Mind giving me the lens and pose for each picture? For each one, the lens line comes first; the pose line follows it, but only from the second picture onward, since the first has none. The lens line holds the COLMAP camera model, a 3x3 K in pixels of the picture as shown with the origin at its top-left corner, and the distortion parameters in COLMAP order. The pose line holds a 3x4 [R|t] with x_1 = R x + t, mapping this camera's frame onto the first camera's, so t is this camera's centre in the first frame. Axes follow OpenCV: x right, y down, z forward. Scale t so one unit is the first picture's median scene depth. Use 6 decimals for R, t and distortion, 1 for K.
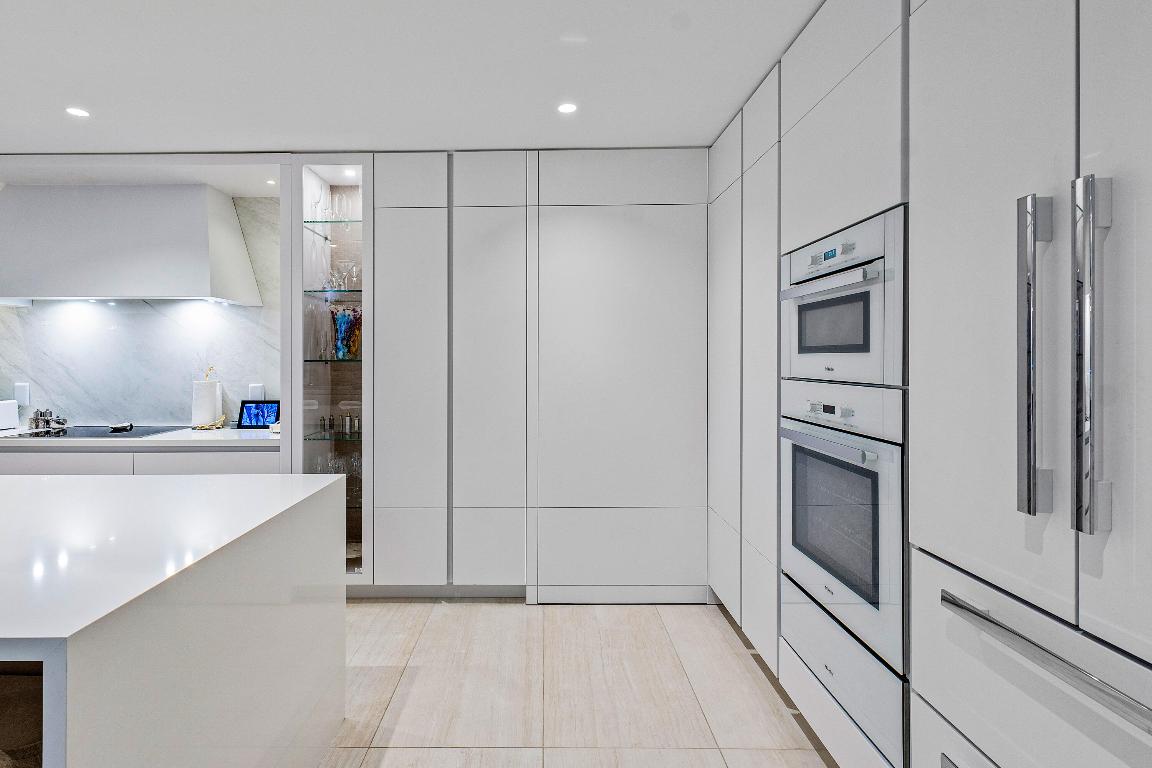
lens RADIAL K [[589.5, 0, 533.9], [0, 589.5, 357.8], [0, 0, 1]] dist [0.014961, 0.000253]
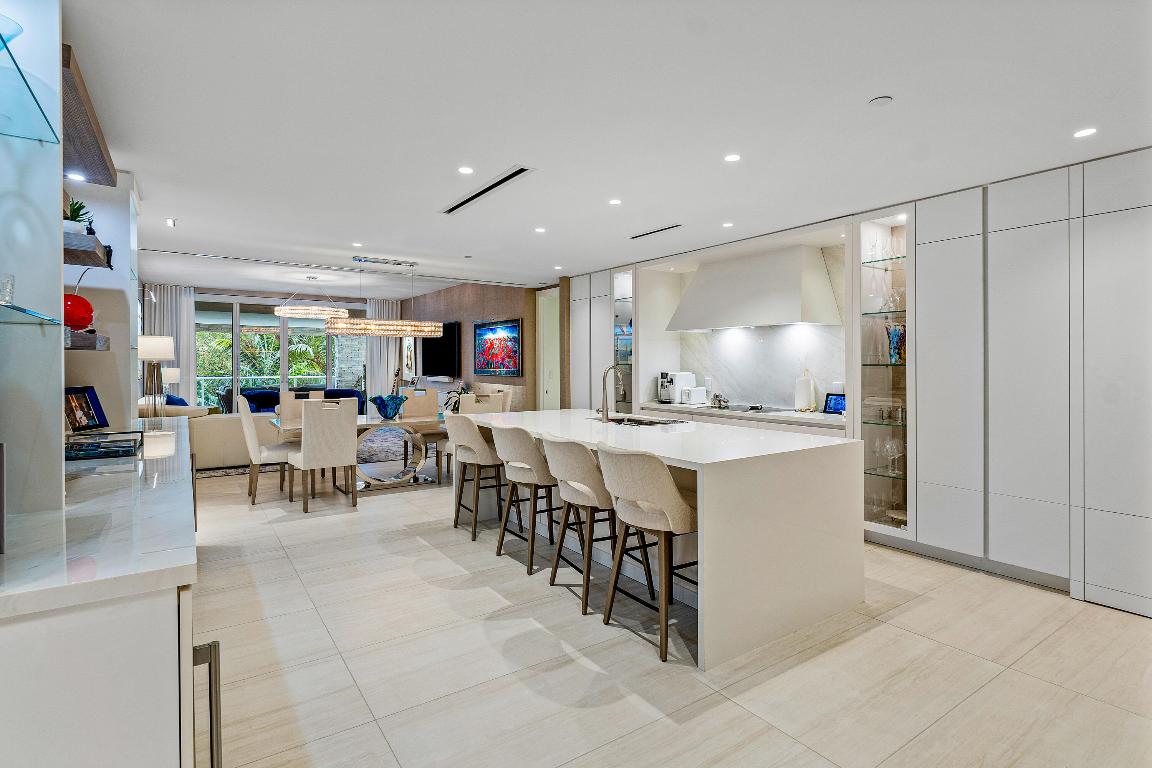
lens RADIAL K [[560.4, 0, 578.5], [0, 560.4, 364.4], [0, 0, 1]] dist [0.001780, 0.000117]
pose [[0.577762, 0.001461, -0.816204, 0.289424], [0.007006, 0.999953, 0.006750, -0.010845], [0.816175, -0.009618, 0.577724, -0.282925]]
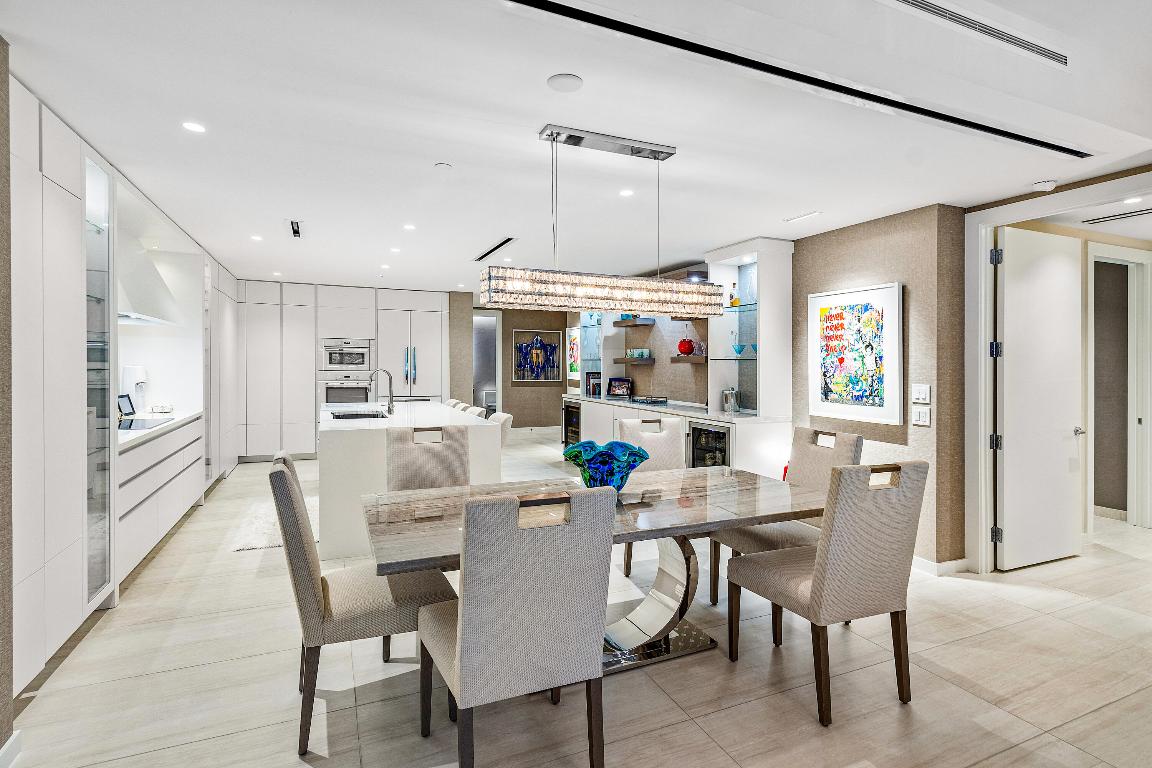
lens RADIAL K [[560.4, 0, 578.5], [0, 560.4, 364.4], [0, 0, 1]] dist [0.001780, 0.000117]
pose [[-0.414056, -0.002564, 0.910248, -2.525707], [-0.007480, 0.999972, -0.000586, -0.012646], [-0.910220, -0.007051, -0.414064, 0.716965]]
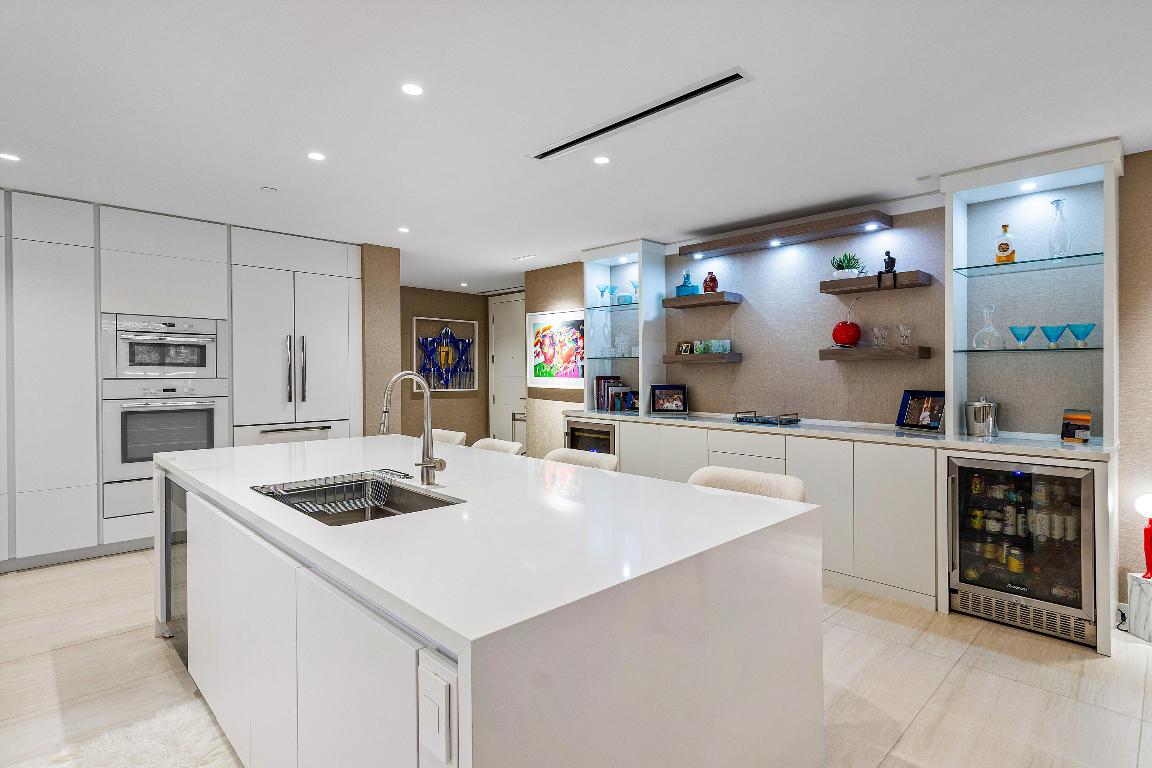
lens RADIAL K [[560.4, 0, 578.5], [0, 560.4, 364.4], [0, 0, 1]] dist [0.001780, 0.000117]
pose [[-0.703911, 0.005951, 0.710263, -1.372763], [-0.001206, 0.999953, -0.009574, 0.000899], [-0.710287, -0.007596, -0.703871, 0.870734]]
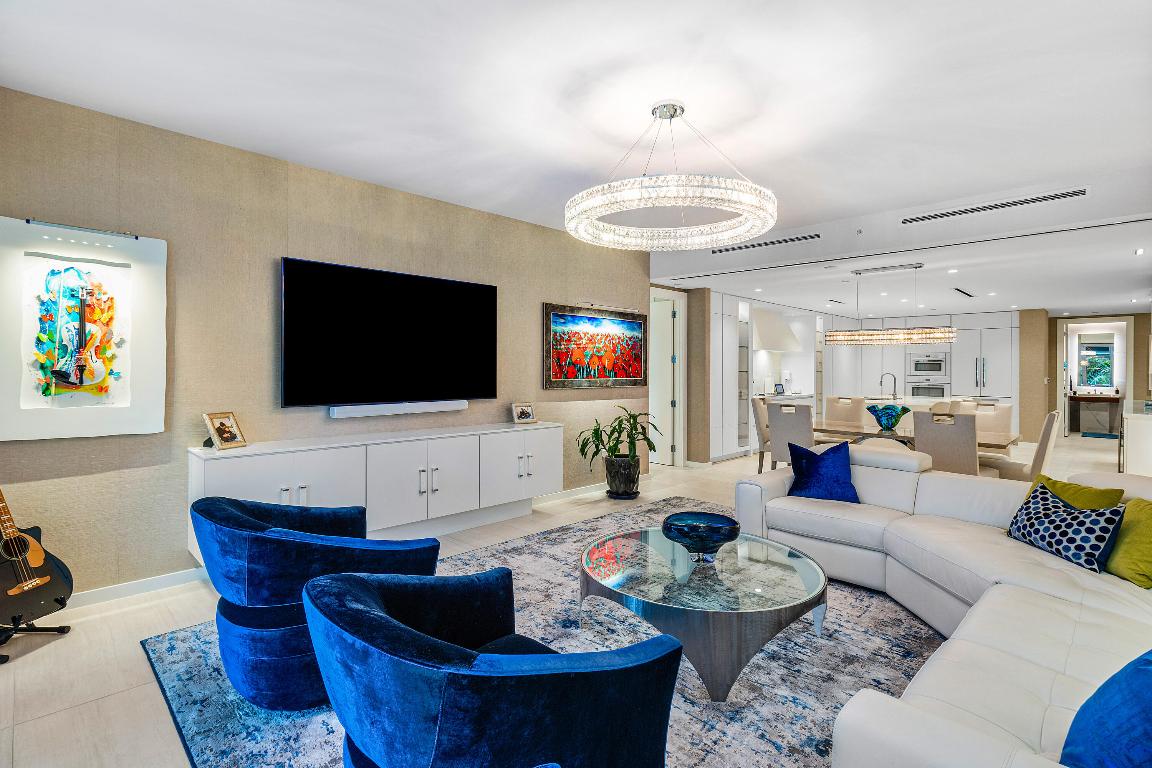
lens RADIAL K [[560.4, 0, 578.5], [0, 560.4, 364.4], [0, 0, 1]] dist [0.001780, 0.000117]
pose [[0.696026, 0.009767, 0.717950, -3.912741], [-0.011103, 0.999934, -0.002838, -0.012594], [-0.717931, -0.005996, 0.696089, -0.295592]]
